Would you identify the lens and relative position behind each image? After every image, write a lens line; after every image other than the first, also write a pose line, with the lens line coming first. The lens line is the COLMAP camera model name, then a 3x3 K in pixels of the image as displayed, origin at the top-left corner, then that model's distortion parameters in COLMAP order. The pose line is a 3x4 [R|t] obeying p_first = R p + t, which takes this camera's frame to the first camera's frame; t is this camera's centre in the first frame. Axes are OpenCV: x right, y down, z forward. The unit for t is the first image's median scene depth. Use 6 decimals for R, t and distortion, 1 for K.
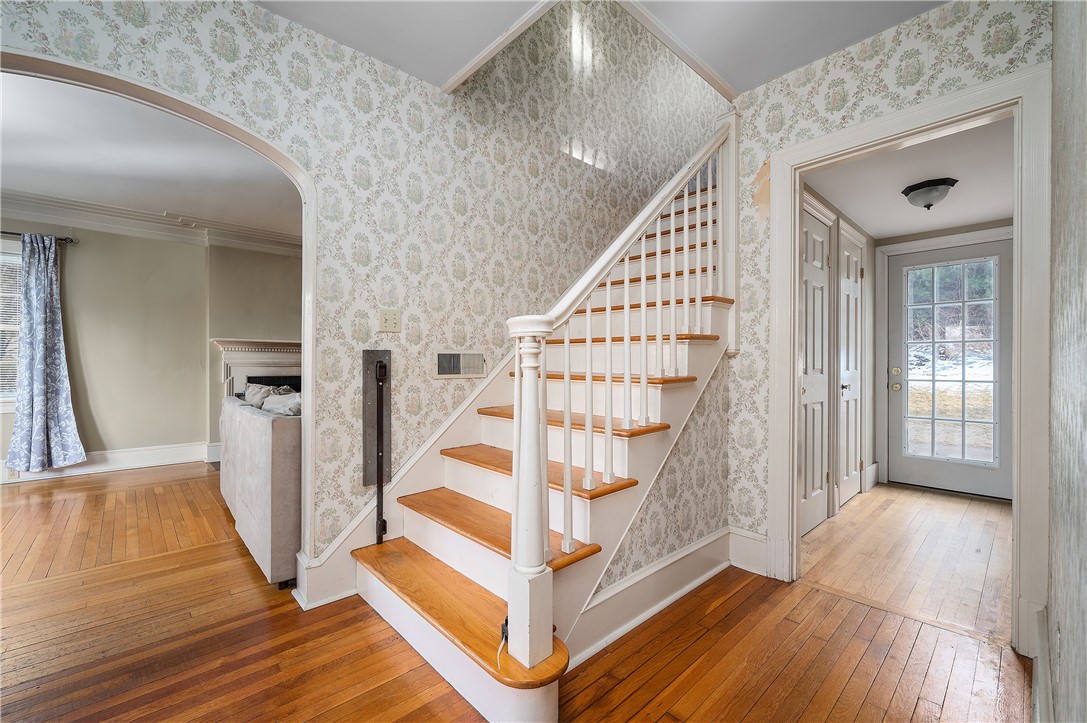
lens RADIAL K [[444.4, 0, 536.8], [0, 444.4, 364.4], [0, 0, 1]] dist [-0.005434, 0.000910]
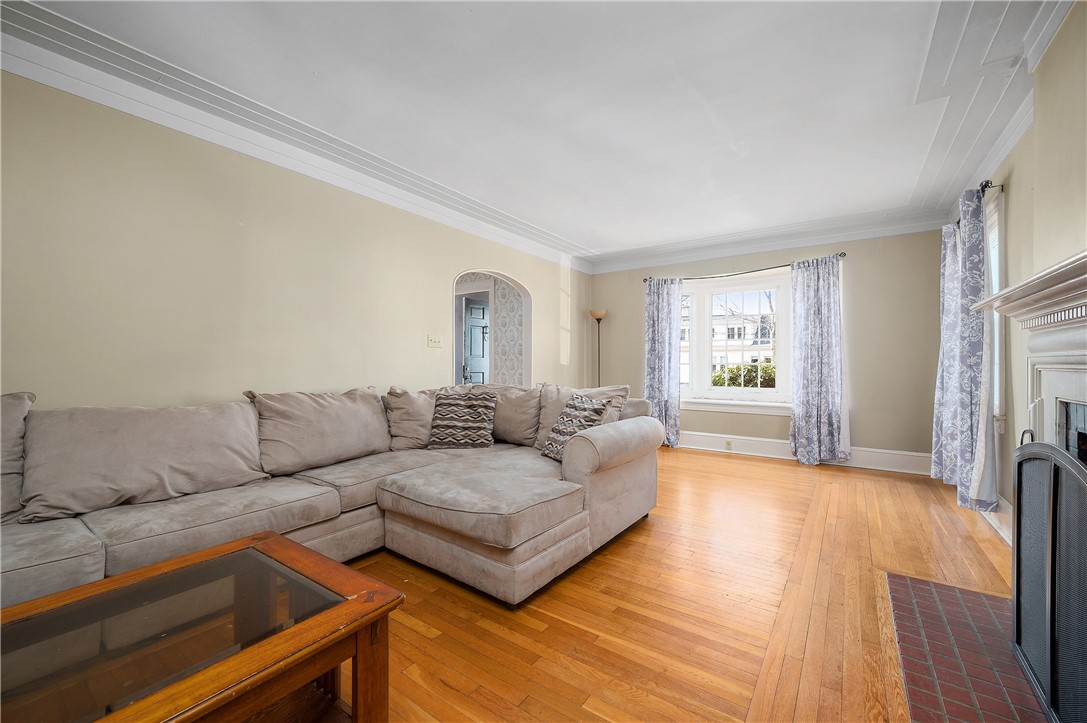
lens RADIAL K [[430.7, 0, 545.7], [0, 430.7, 361.5], [0, 0, 1]] dist [-0.000702, 0.000454]
pose [[-0.976965, -0.005770, -0.213320, -0.257211], [-0.003536, 0.999935, -0.010855, 0.002894], [0.213369, -0.009850, -0.976922, 1.546036]]
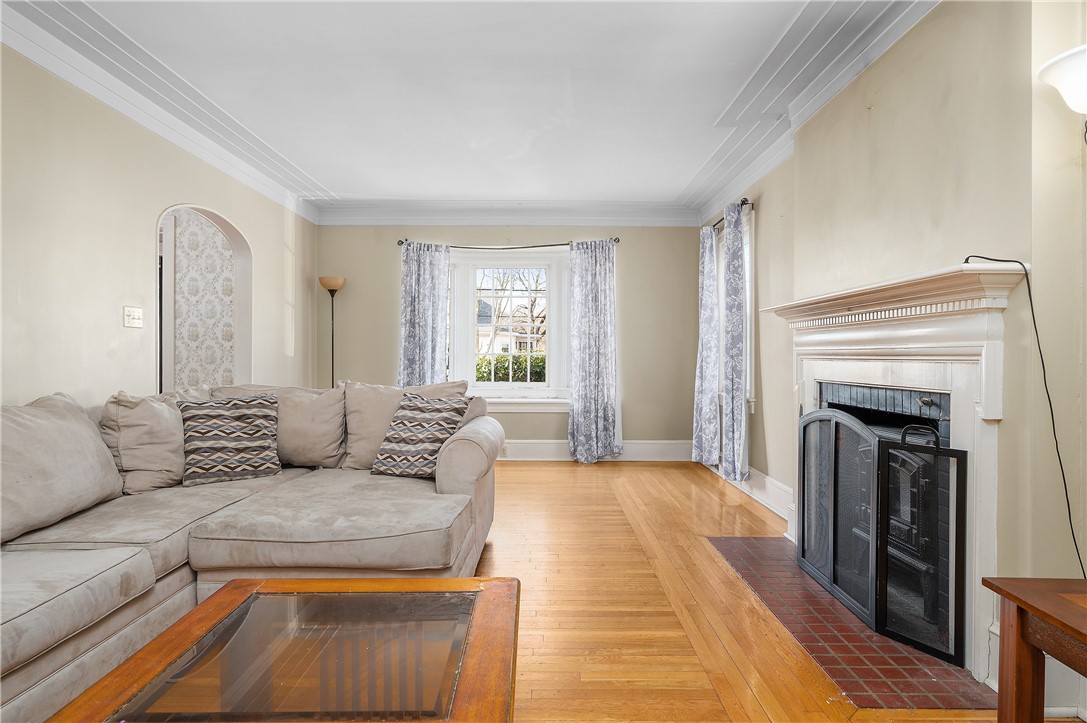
lens RADIAL K [[637.7, 0, 544.8], [0, 637.7, 354.1], [0, 0, 1]] dist [-0.003502, -0.002072]
pose [[-0.673434, -0.005328, -0.739228, 0.041628], [-0.000585, 0.999978, -0.006674, 0.003904], [0.739247, -0.004063, -0.673422, 1.551790]]
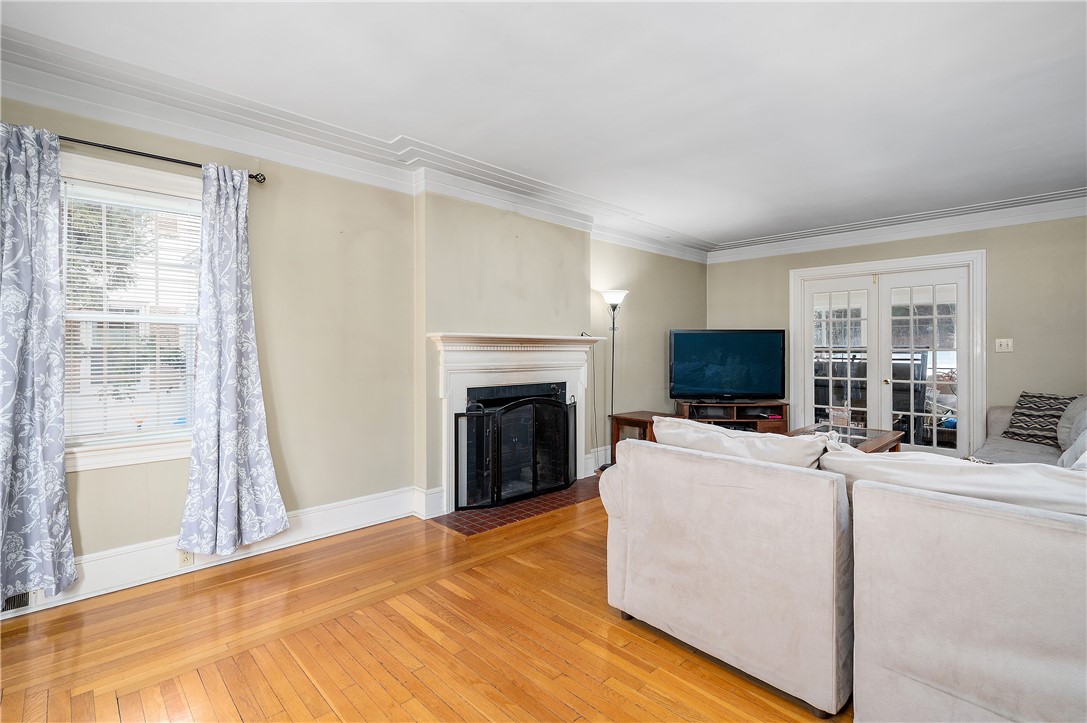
lens RADIAL K [[503.3, 0, 543.0], [0, 503.3, 350.0], [0, 0, 1]] dist [0.004979, 0.000823]
pose [[0.999742, 0.002428, 0.022565, -0.695149], [-0.002546, 0.999983, 0.005202, -0.043818], [-0.022552, -0.005258, 0.999732, 0.285889]]
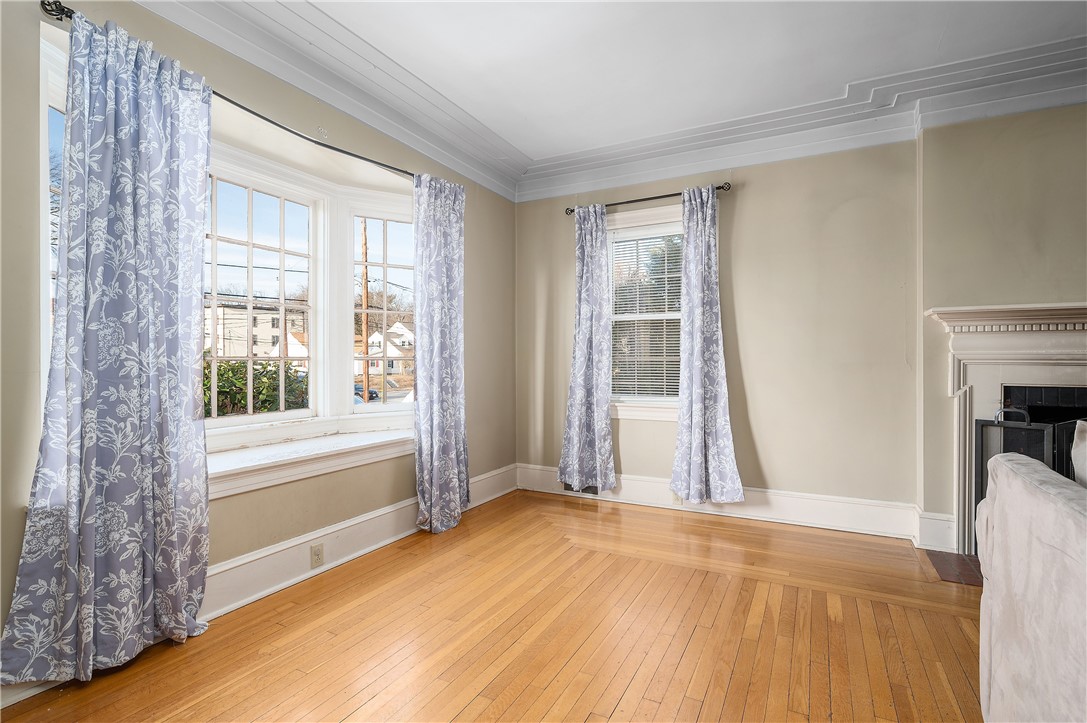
lens RADIAL K [[532.1, 0, 539.4], [0, 532.1, 364.2], [0, 0, 1]] dist [0.001168, -0.000063]
pose [[0.336749, 0.007546, -0.941564, -0.360968], [0.004963, 0.999940, 0.009789, -0.004377], [0.941581, -0.007969, 0.336692, 0.437255]]
